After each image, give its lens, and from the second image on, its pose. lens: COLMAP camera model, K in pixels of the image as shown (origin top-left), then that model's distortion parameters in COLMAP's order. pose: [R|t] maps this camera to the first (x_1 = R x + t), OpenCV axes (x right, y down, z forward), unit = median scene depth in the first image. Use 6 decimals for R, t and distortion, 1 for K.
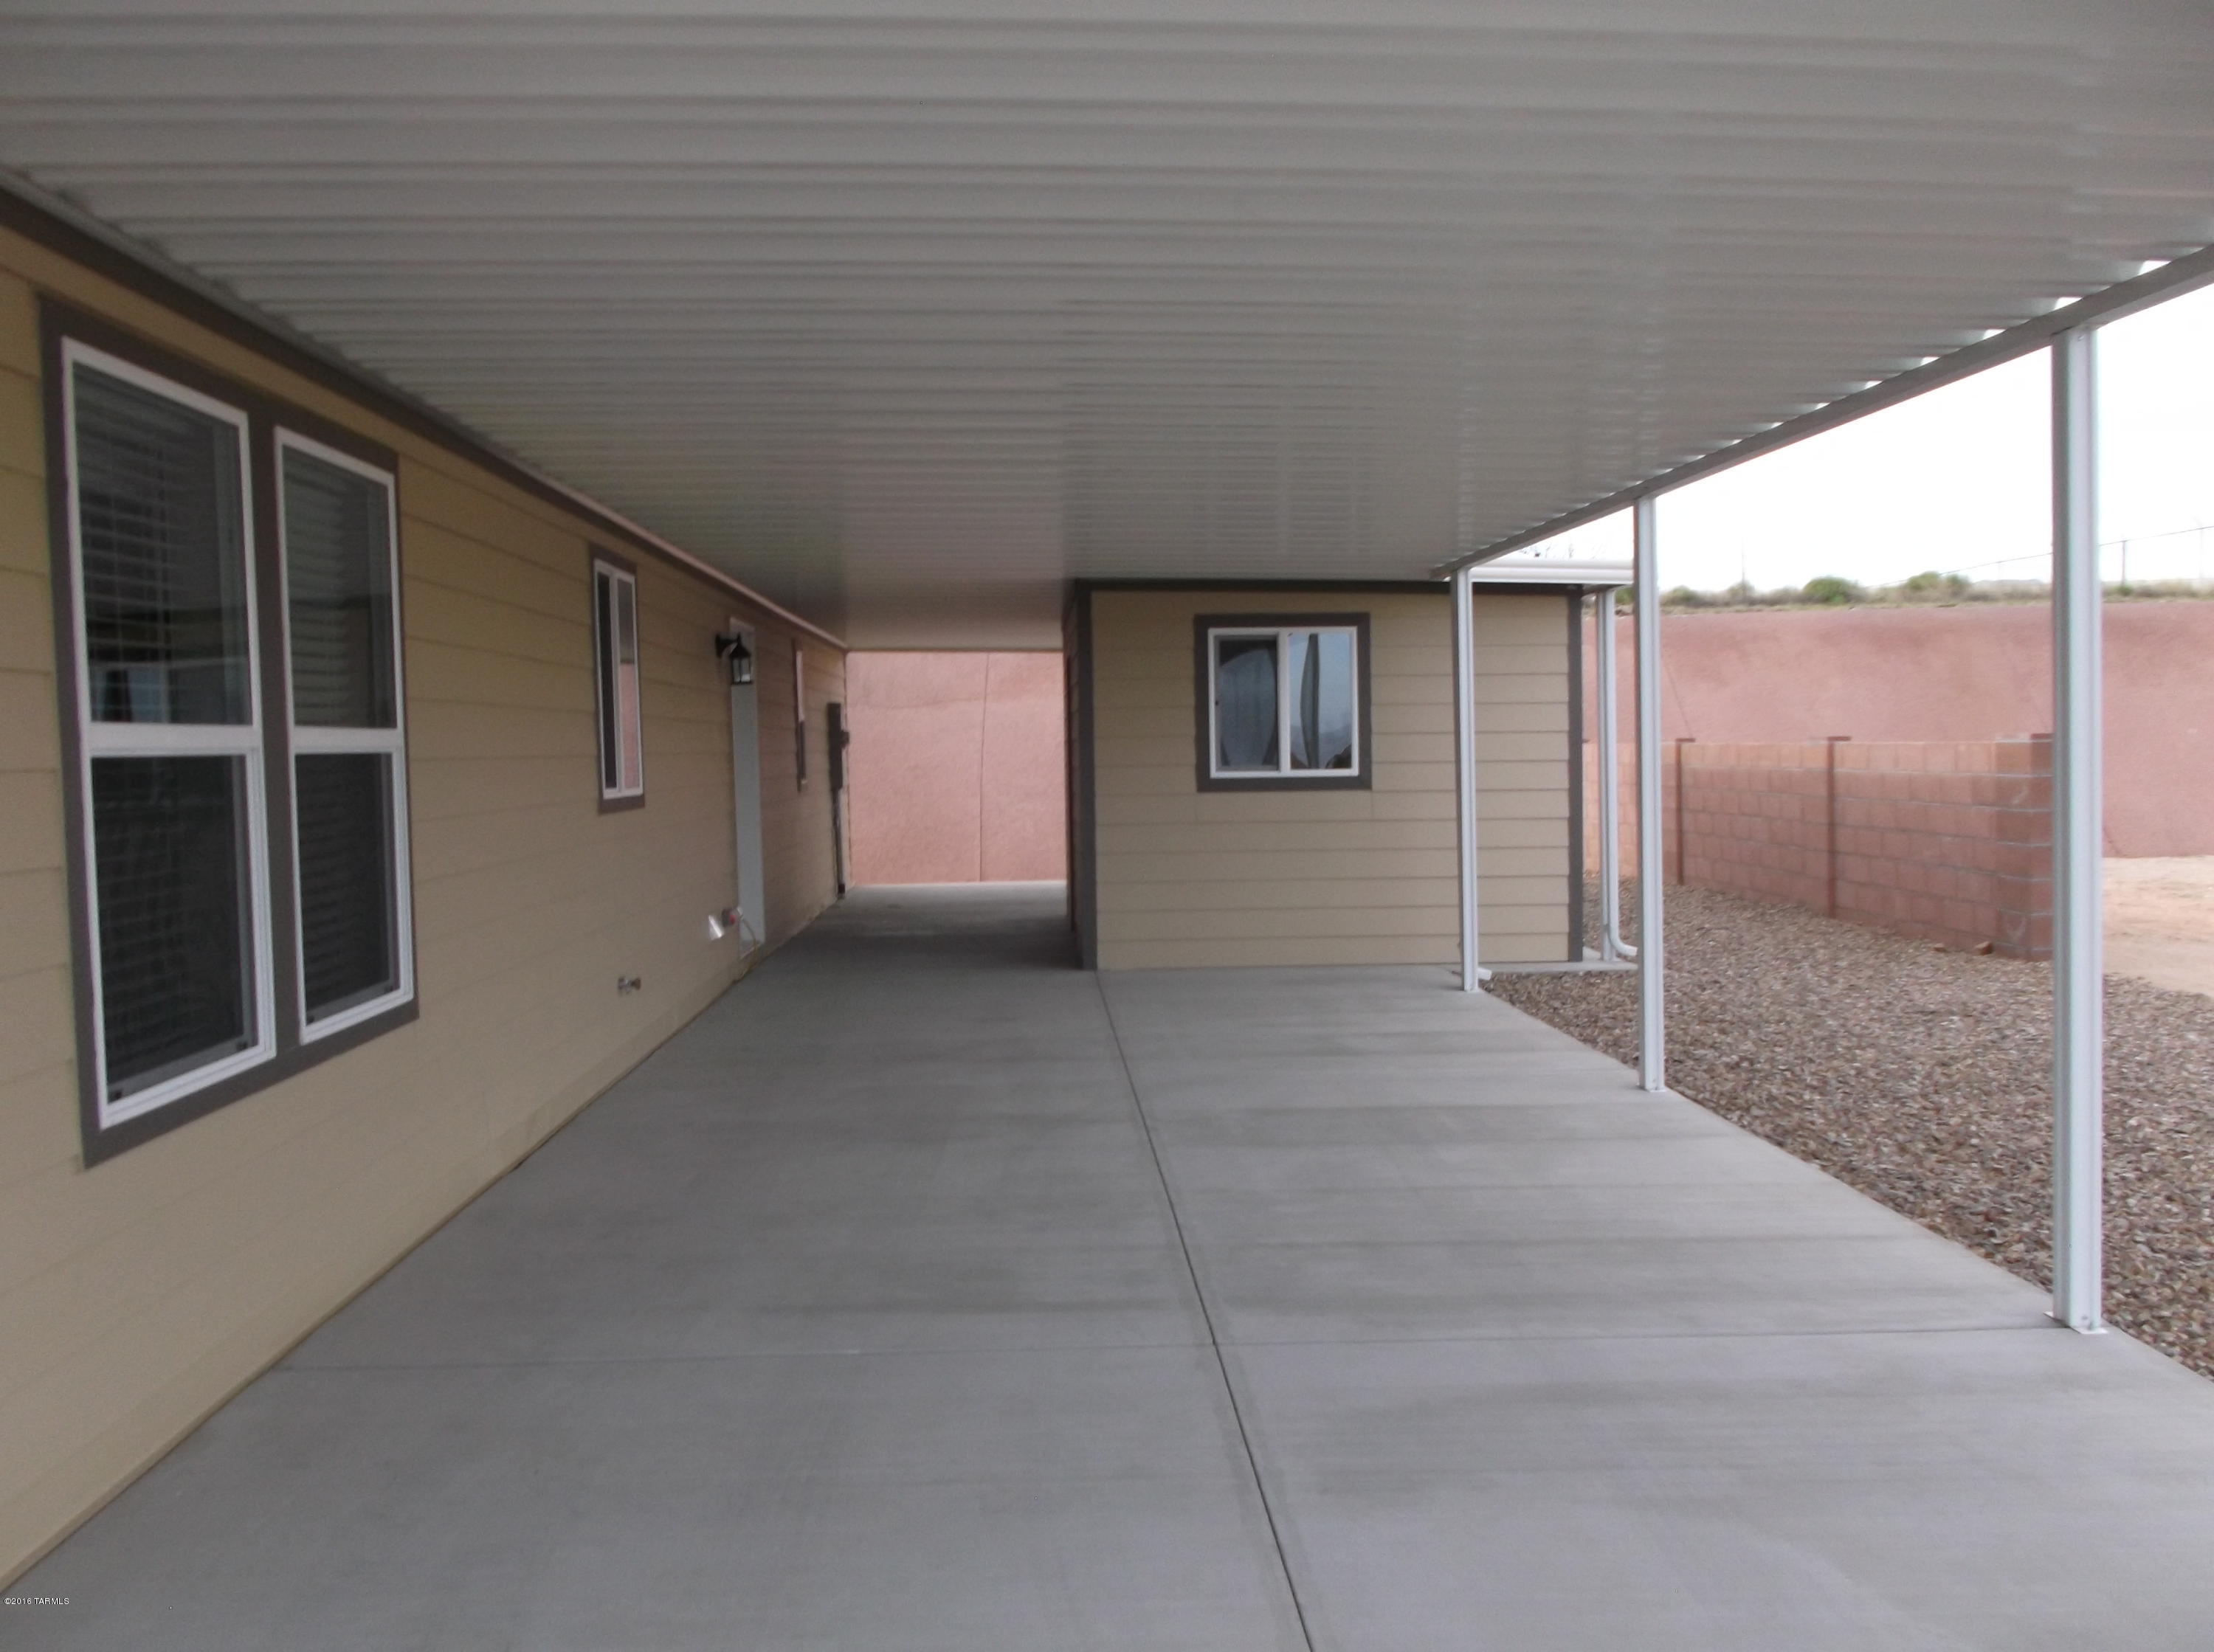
lens RADIAL K [[1779.9, 0, 1107.9], [0, 1779.9, 830.1], [0, 0, 1]] dist [0.001081, 0.009996]
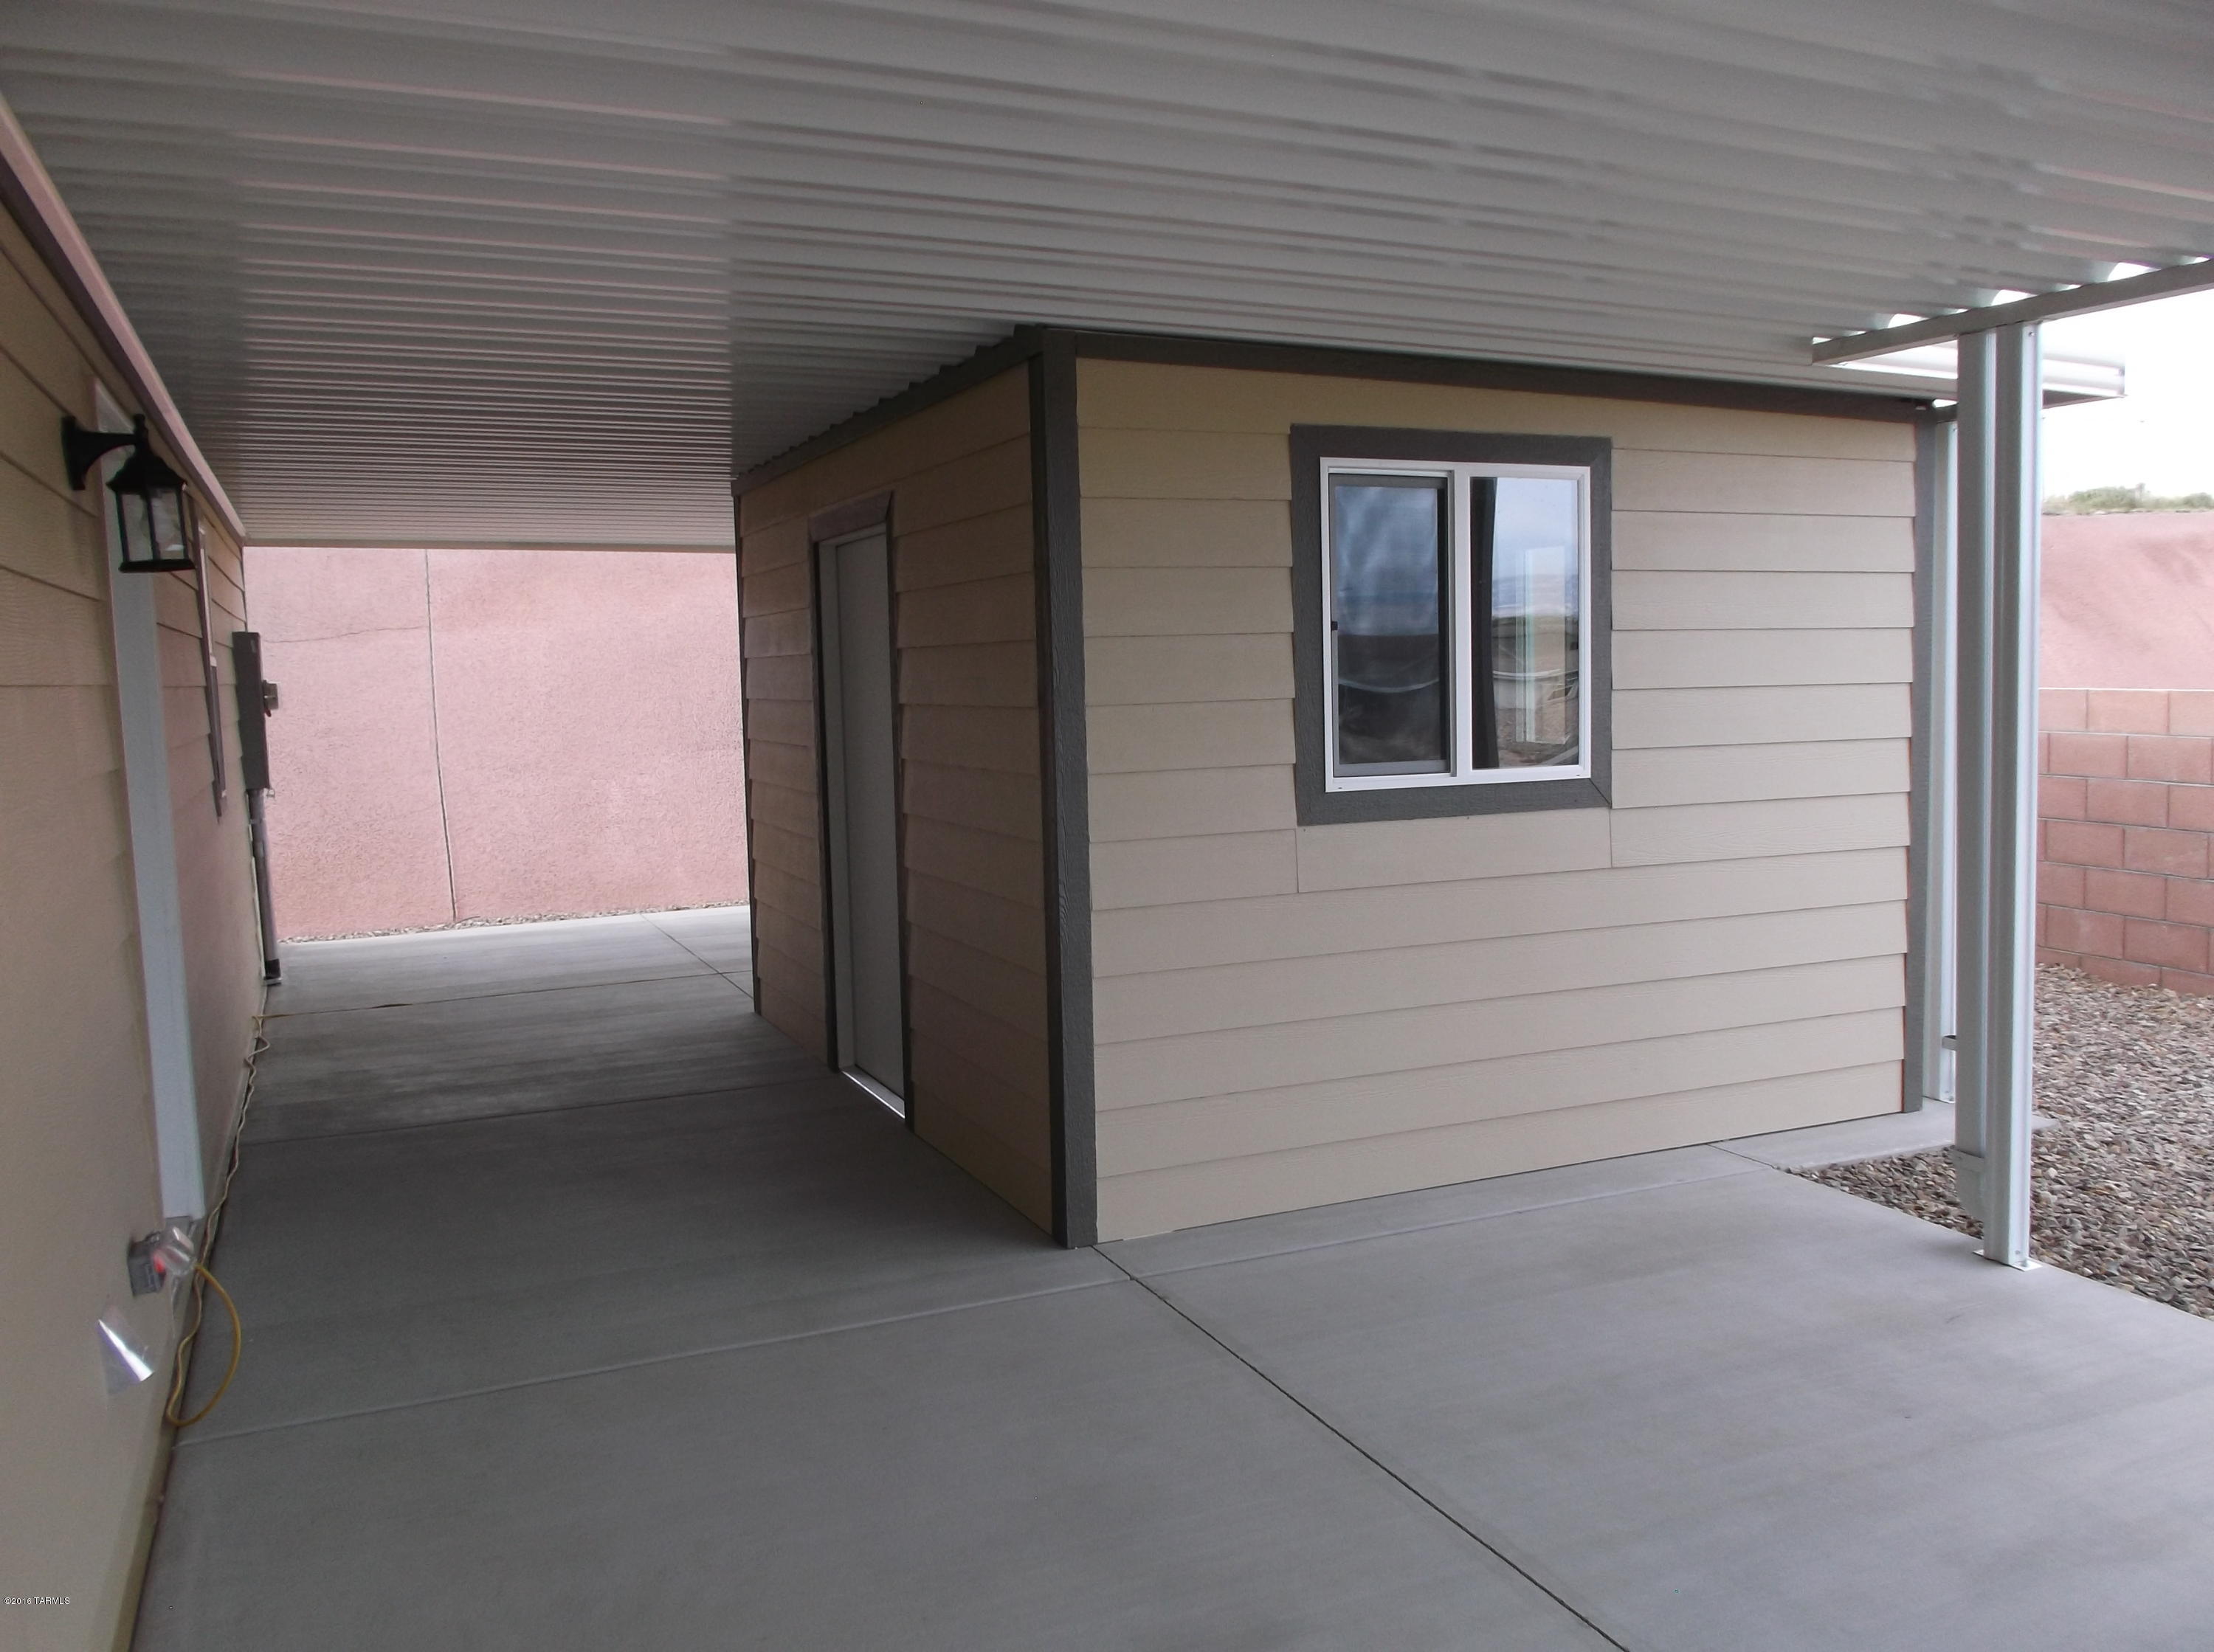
lens RADIAL K [[1779.9, 0, 1110.4], [0, 1779.9, 813.8], [0, 0, 1]] dist [0.001081, 0.009996]
pose [[0.935316, -0.036801, 0.351894, -0.150459], [0.026768, 0.999086, 0.033336, -0.040511], [-0.352799, -0.021760, 0.935446, 0.595004]]
